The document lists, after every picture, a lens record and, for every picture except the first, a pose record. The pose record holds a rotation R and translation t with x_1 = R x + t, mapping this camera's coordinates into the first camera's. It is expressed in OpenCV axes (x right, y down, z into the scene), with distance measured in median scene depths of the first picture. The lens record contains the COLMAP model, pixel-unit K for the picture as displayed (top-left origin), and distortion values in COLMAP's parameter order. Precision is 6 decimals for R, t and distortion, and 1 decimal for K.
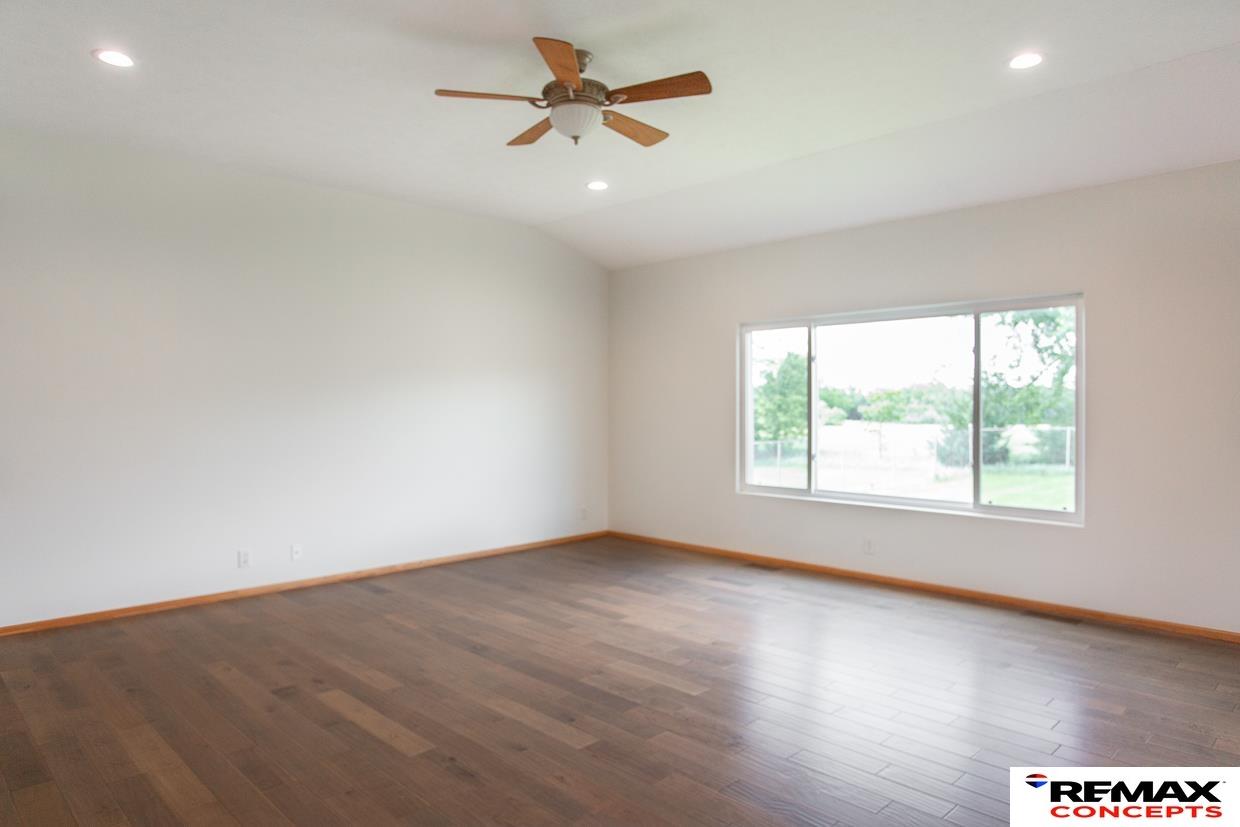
lens RADIAL K [[781.7, 0, 623.3], [0, 781.7, 406.6], [0, 0, 1]] dist [-0.000747, 0.000141]
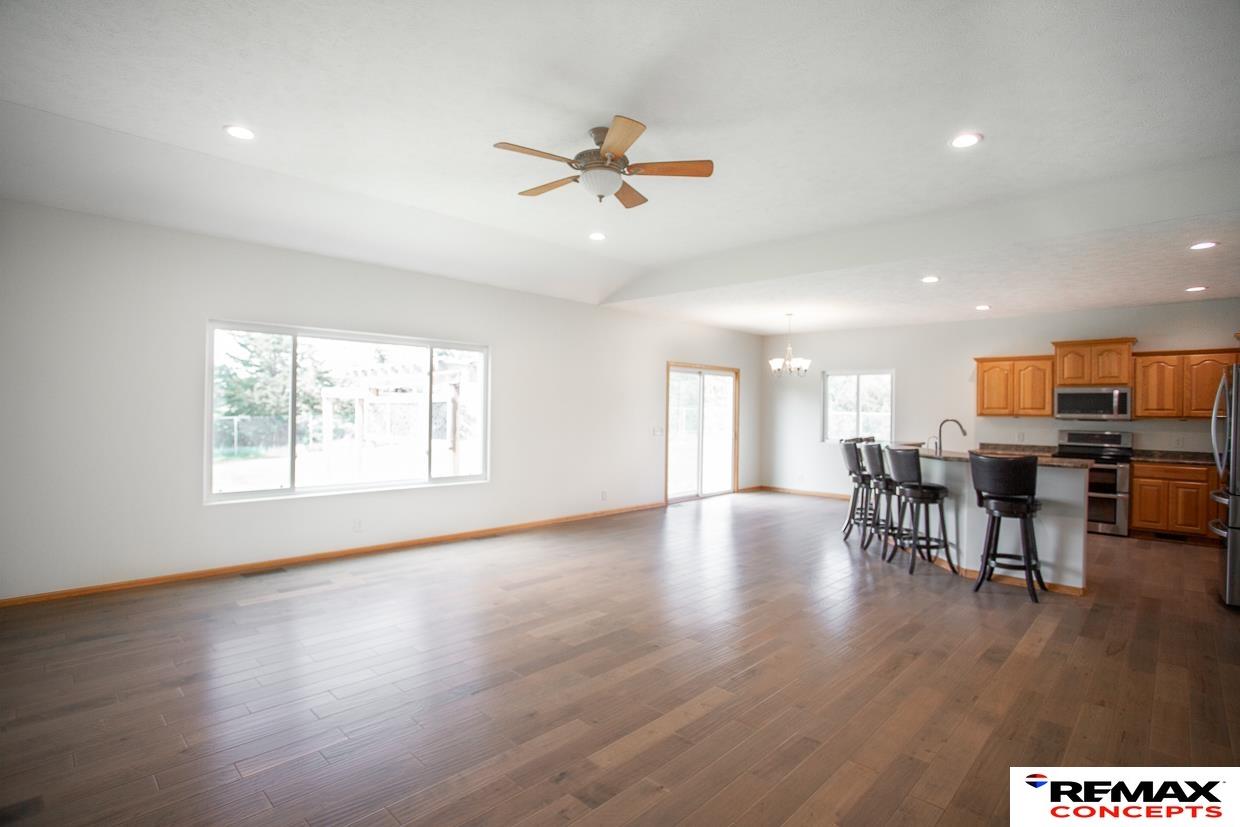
lens RADIAL K [[605.0, 0, 617.6], [0, 605.0, 404.5], [0, 0, 1]] dist [-0.066588, 0.025543]
pose [[-0.022632, 0.010410, 0.999690, -0.991135], [-0.008772, 0.999905, -0.010611, -0.006407], [-0.999705, -0.009009, -0.022538, 0.978506]]
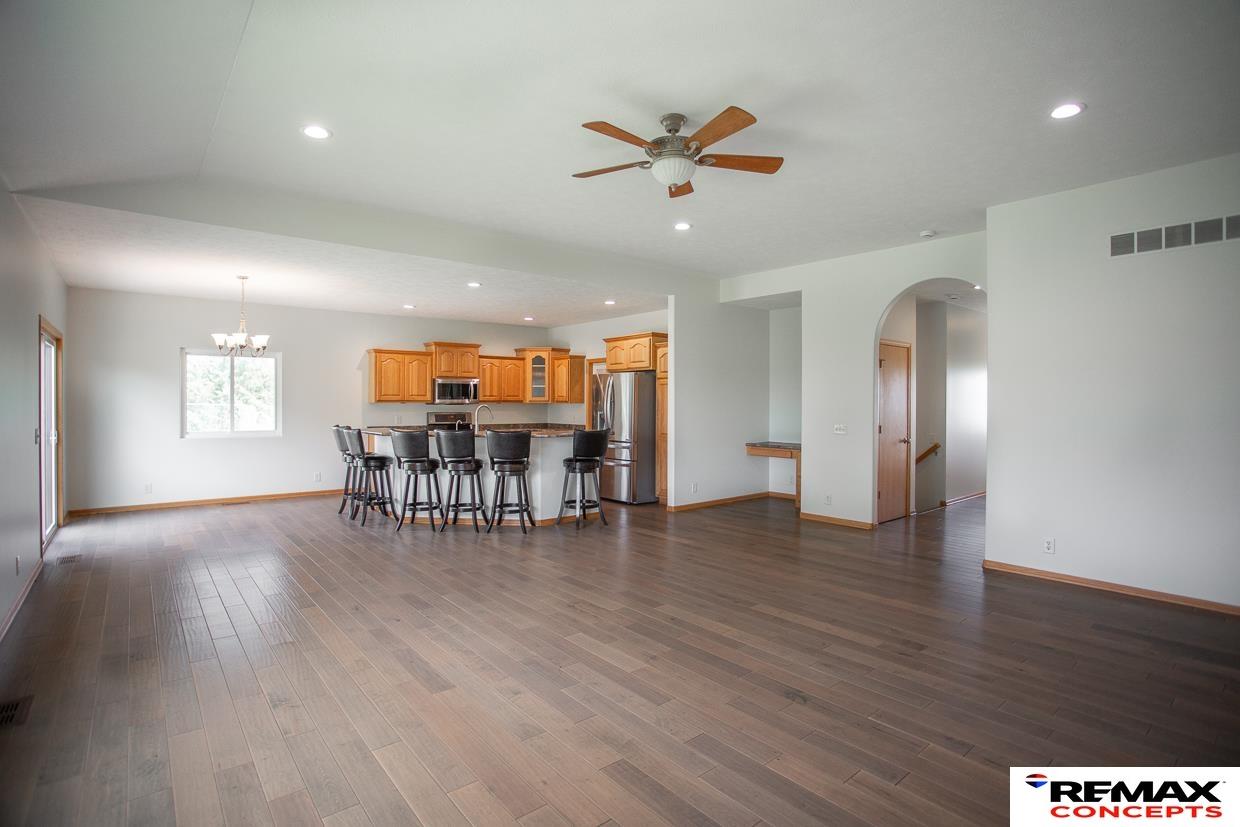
lens RADIAL K [[605.0, 0, 617.6], [0, 605.0, 404.5], [0, 0, 1]] dist [-0.066588, 0.025543]
pose [[-0.995766, -0.000225, 0.091925, -0.059020], [0.000892, 0.999926, 0.012105, -0.018047], [-0.091921, 0.012136, -0.995692, 1.913507]]
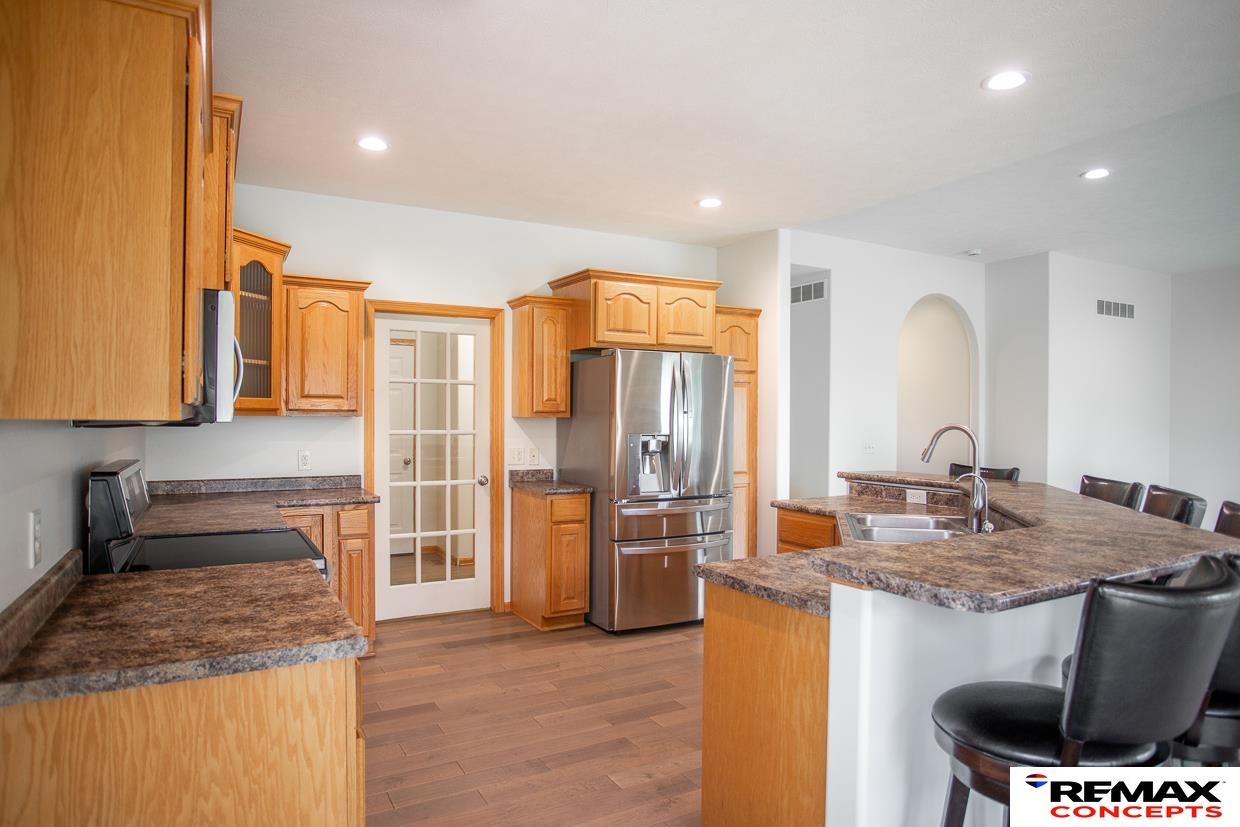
lens RADIAL K [[738.2, 0, 619.2], [0, 738.2, 424.4], [0, 0, 1]] dist [-0.074554, 0.054730]
pose [[-0.279725, 0.012491, -0.959999, 1.412772], [-0.006470, 0.999868, 0.014895, -0.004947], [0.960058, 0.010378, -0.279607, -0.036894]]
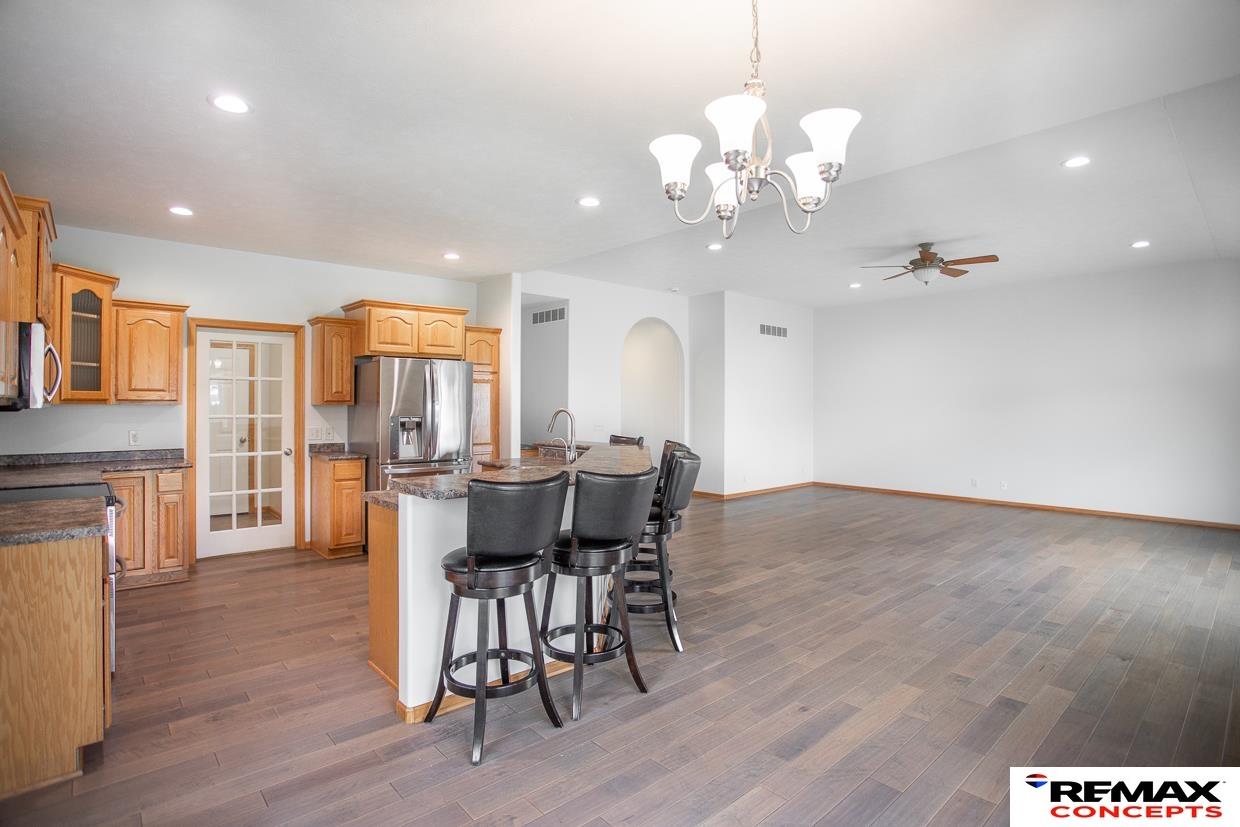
lens RADIAL K [[605.0, 0, 617.6], [0, 605.0, 404.5], [0, 0, 1]] dist [-0.066588, 0.025543]
pose [[-0.057740, 0.003036, -0.998327, 1.606851], [-0.004810, 0.999983, 0.003319, -0.006719], [0.998320, 0.004994, -0.057724, 0.239905]]
